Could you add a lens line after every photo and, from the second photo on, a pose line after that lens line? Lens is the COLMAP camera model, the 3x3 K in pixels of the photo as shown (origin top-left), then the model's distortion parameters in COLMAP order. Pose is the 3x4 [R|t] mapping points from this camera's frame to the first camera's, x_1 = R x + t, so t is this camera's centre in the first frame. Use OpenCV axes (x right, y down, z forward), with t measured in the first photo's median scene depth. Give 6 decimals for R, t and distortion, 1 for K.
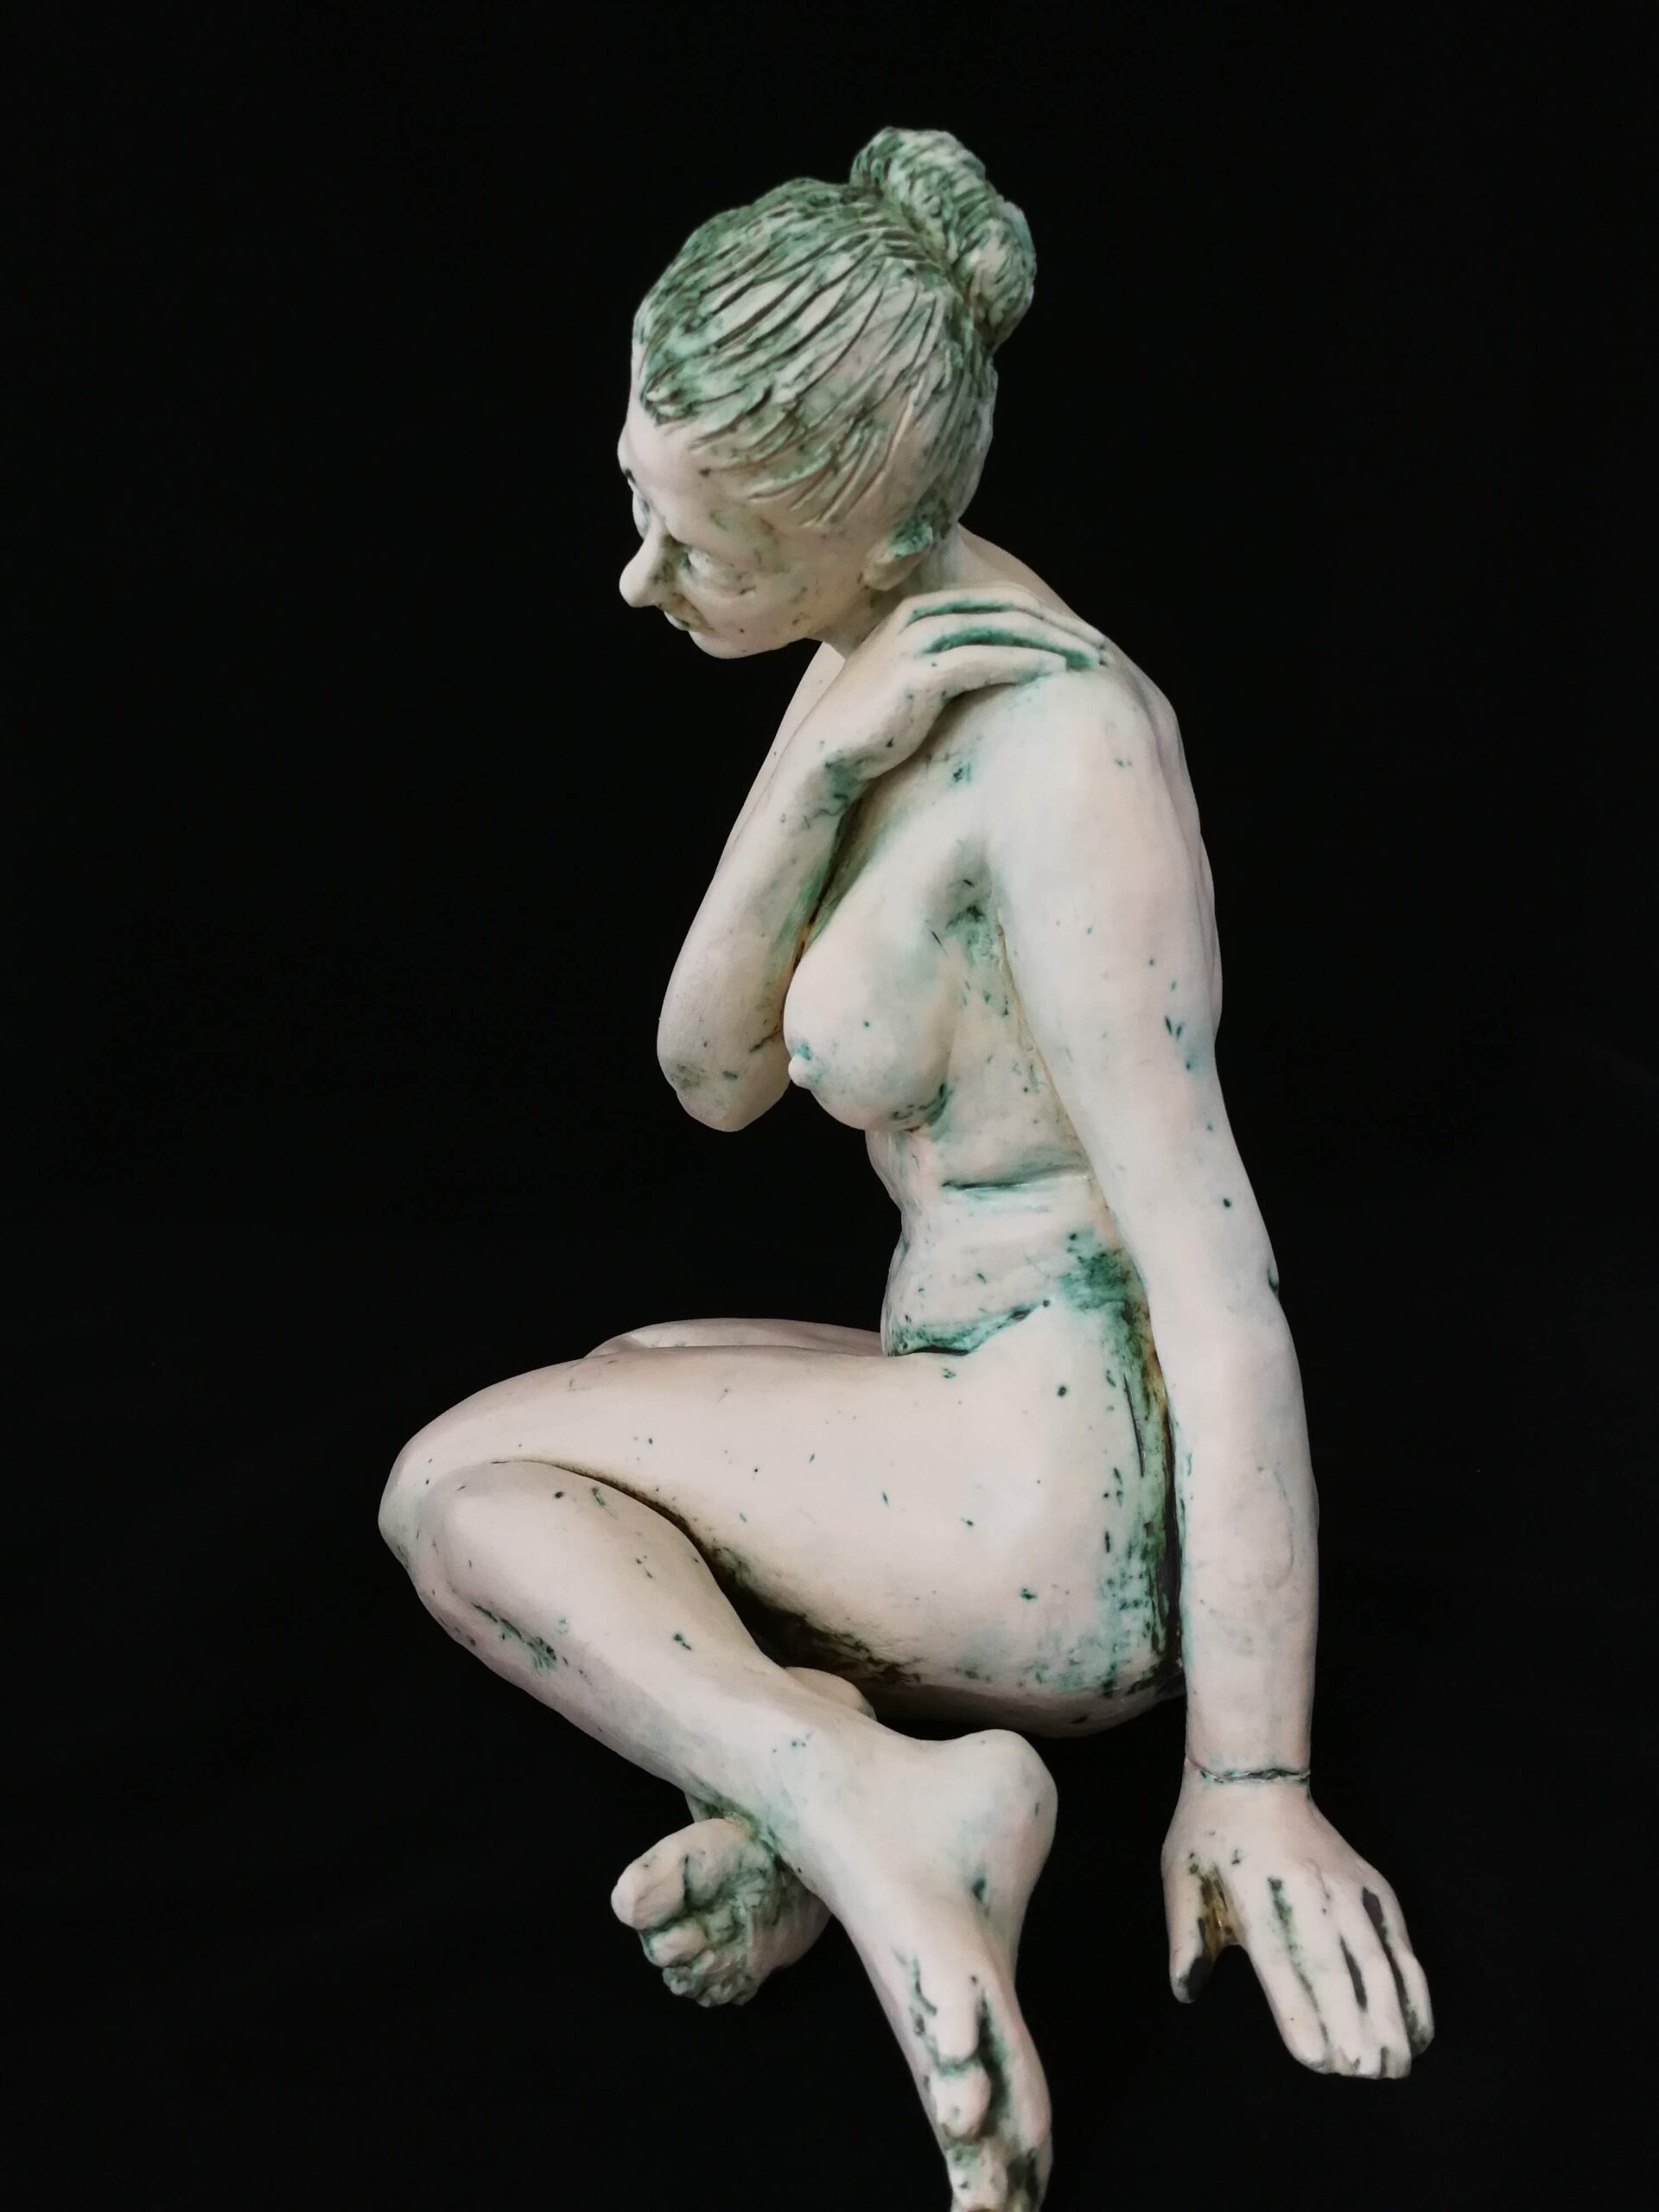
lens RADIAL K [[1748.3, 0, 829.5], [0, 1748.3, 1106.0], [0, 0, 1]] dist [-0.007288, -0.002401]
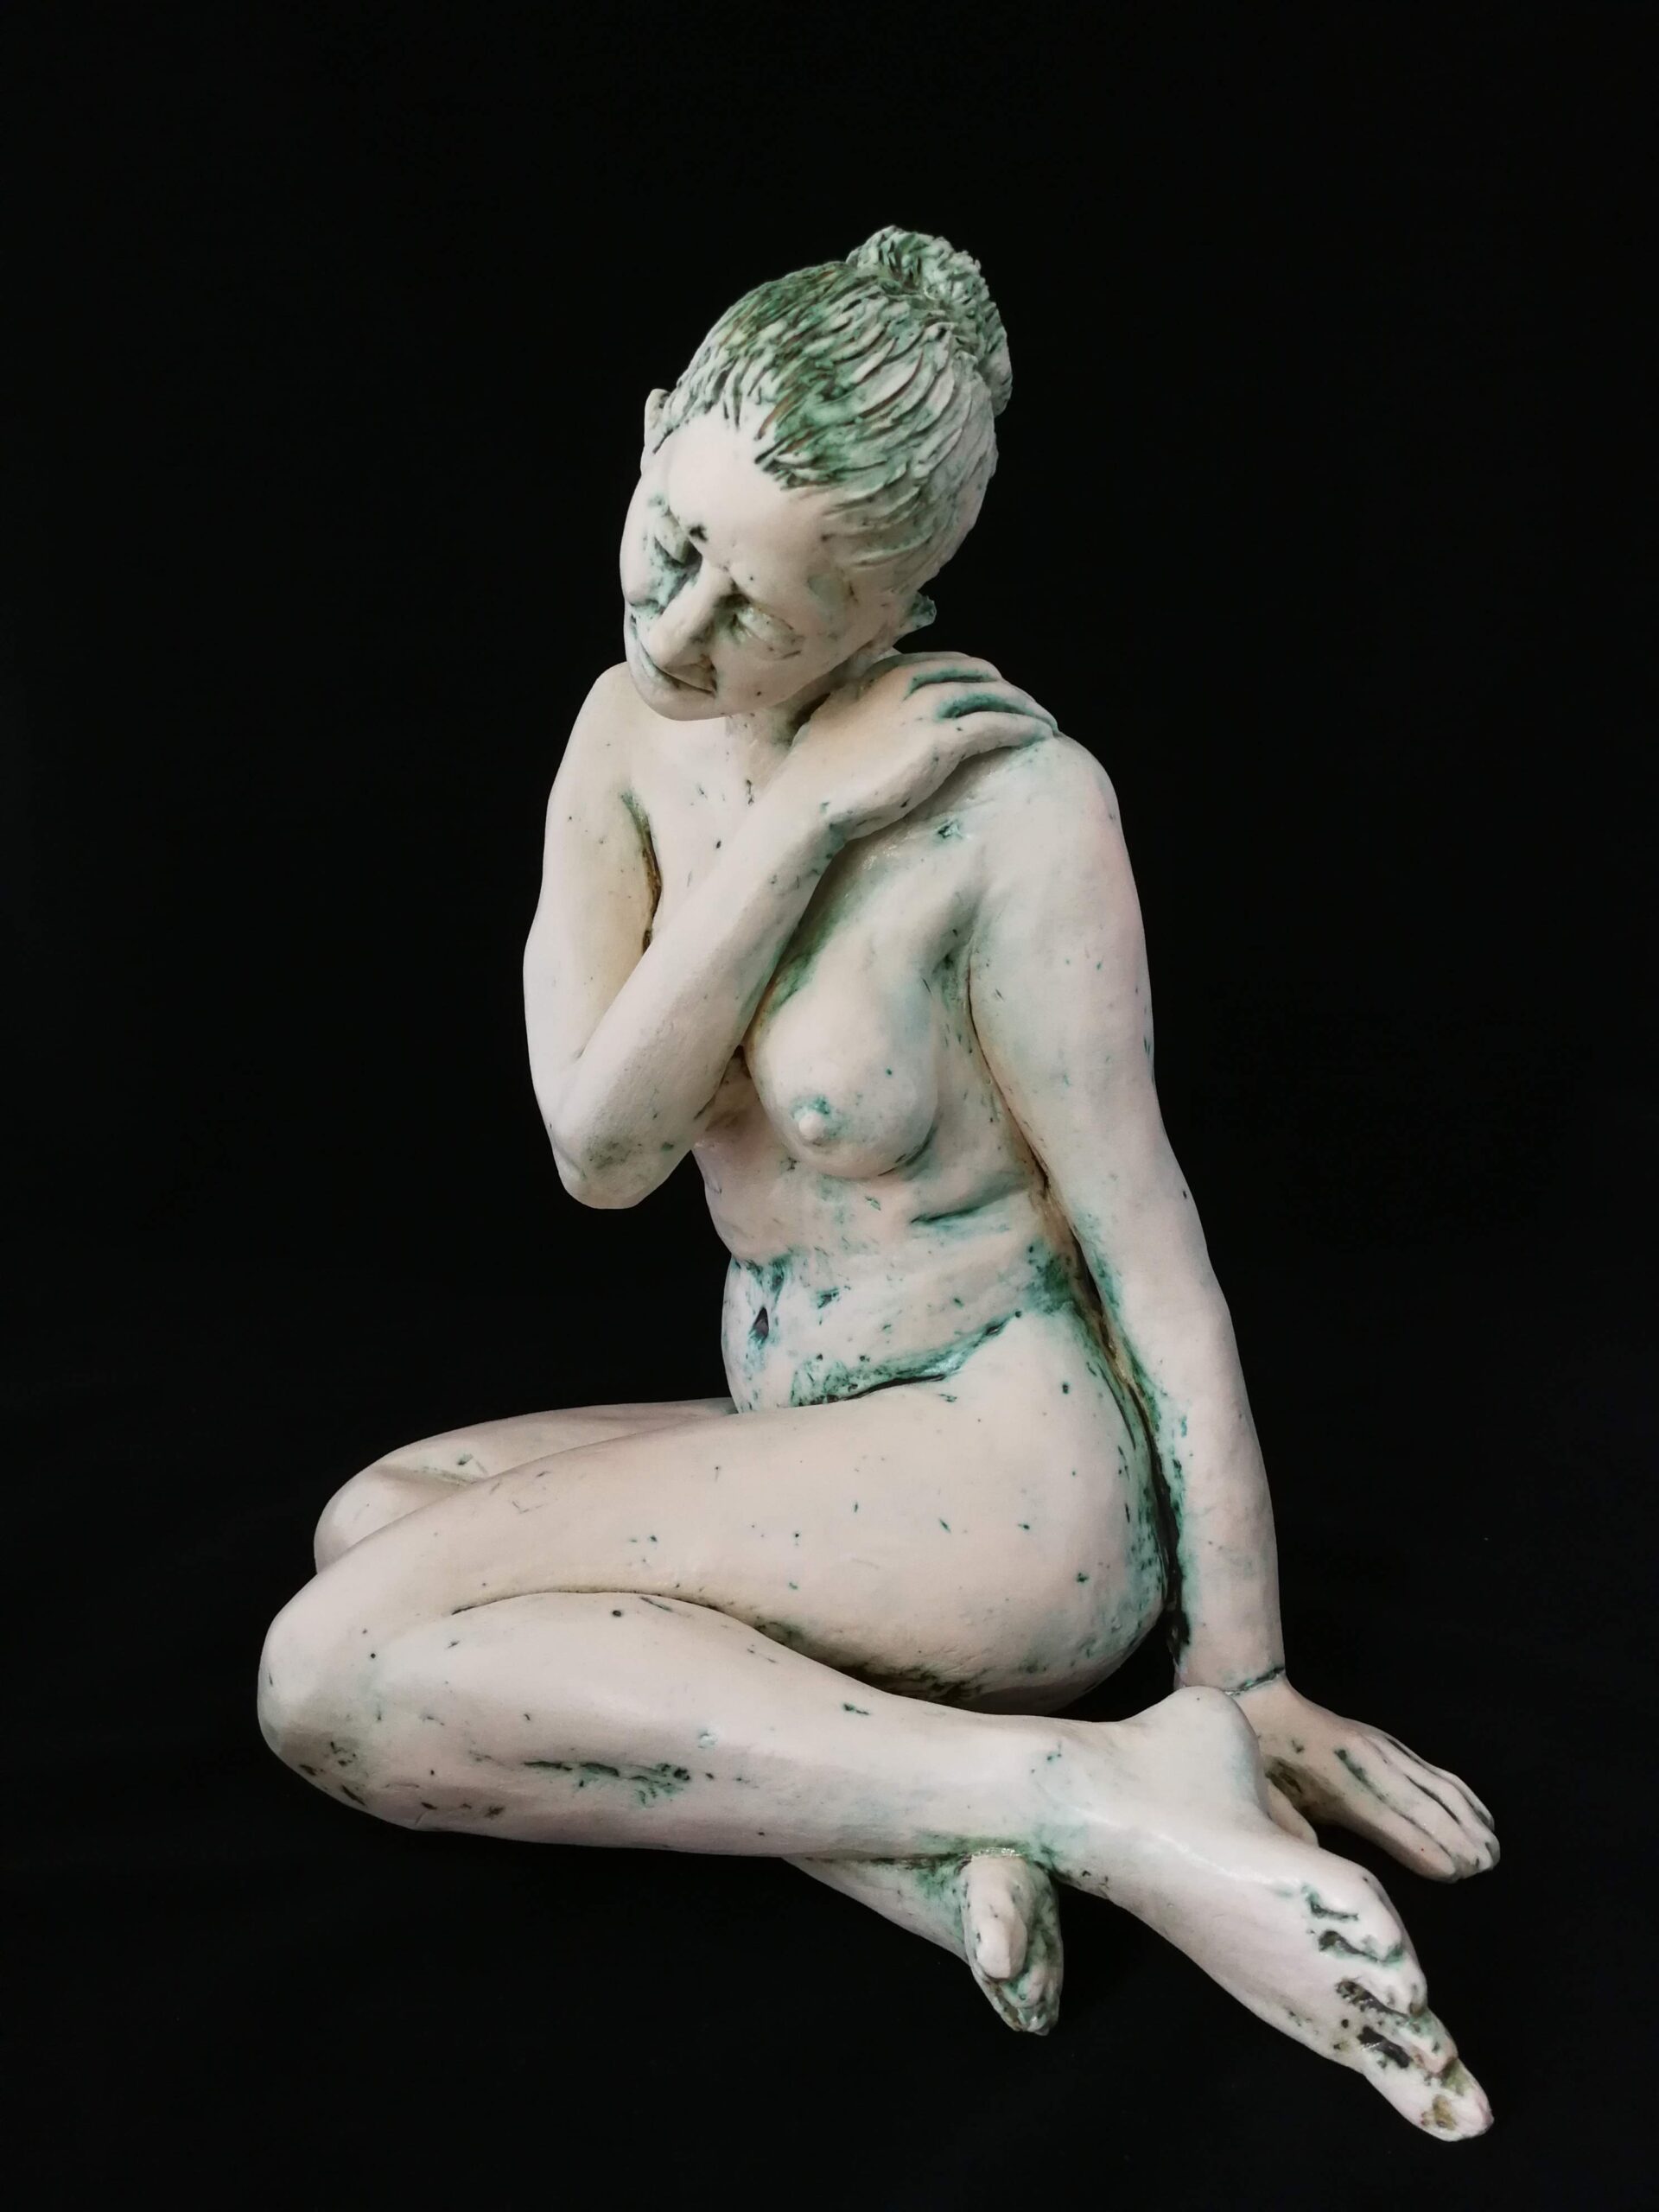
lens RADIAL K [[1748.3, 0, 829.5], [0, 1748.3, 1106.0], [0, 0, 1]] dist [-0.007288, -0.002401]
pose [[0.828235, -0.107872, 0.549901, -0.594616], [0.128048, 0.991767, 0.001691, -0.034399], [-0.545556, 0.069014, 0.835228, 0.159735]]
